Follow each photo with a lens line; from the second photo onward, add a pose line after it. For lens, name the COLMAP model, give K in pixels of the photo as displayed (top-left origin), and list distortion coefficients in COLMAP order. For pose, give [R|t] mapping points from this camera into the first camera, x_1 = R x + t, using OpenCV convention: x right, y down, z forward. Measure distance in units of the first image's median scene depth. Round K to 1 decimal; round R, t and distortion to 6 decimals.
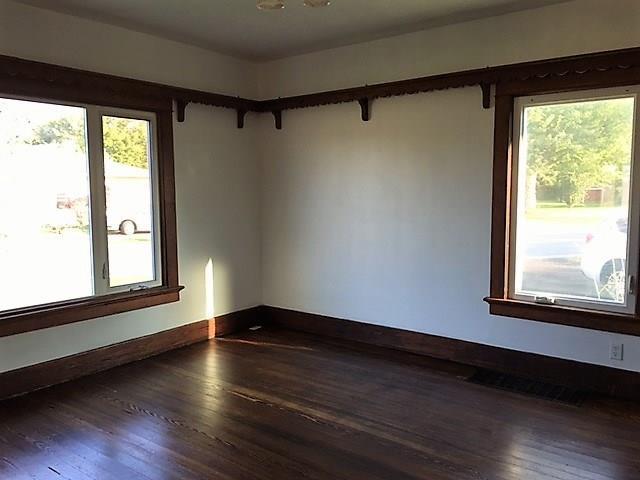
lens RADIAL K [[550.1, 0, 320.0], [0, 550.1, 240.0], [0, 0, 1]] dist [0.086024, -0.108559]
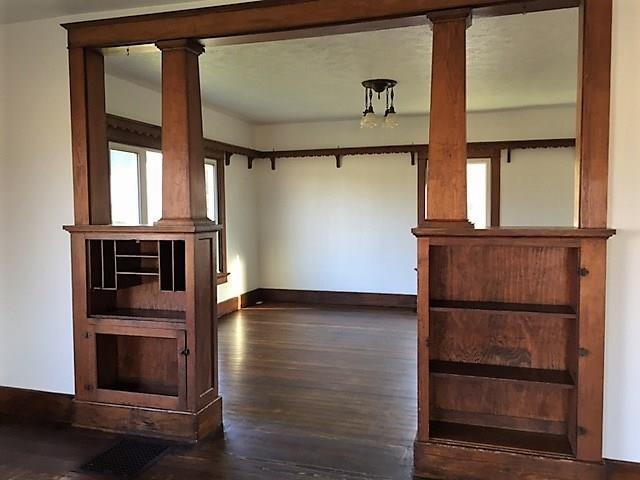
lens RADIAL K [[550.1, 0, 320.0], [0, 550.1, 240.0], [0, 0, 1]] dist [0.086024, -0.108559]
pose [[0.934882, -0.025805, 0.354019, -0.517902], [0.039137, 0.998767, -0.030551, 0.046776], [-0.352794, 0.042416, 0.934739, -0.481188]]
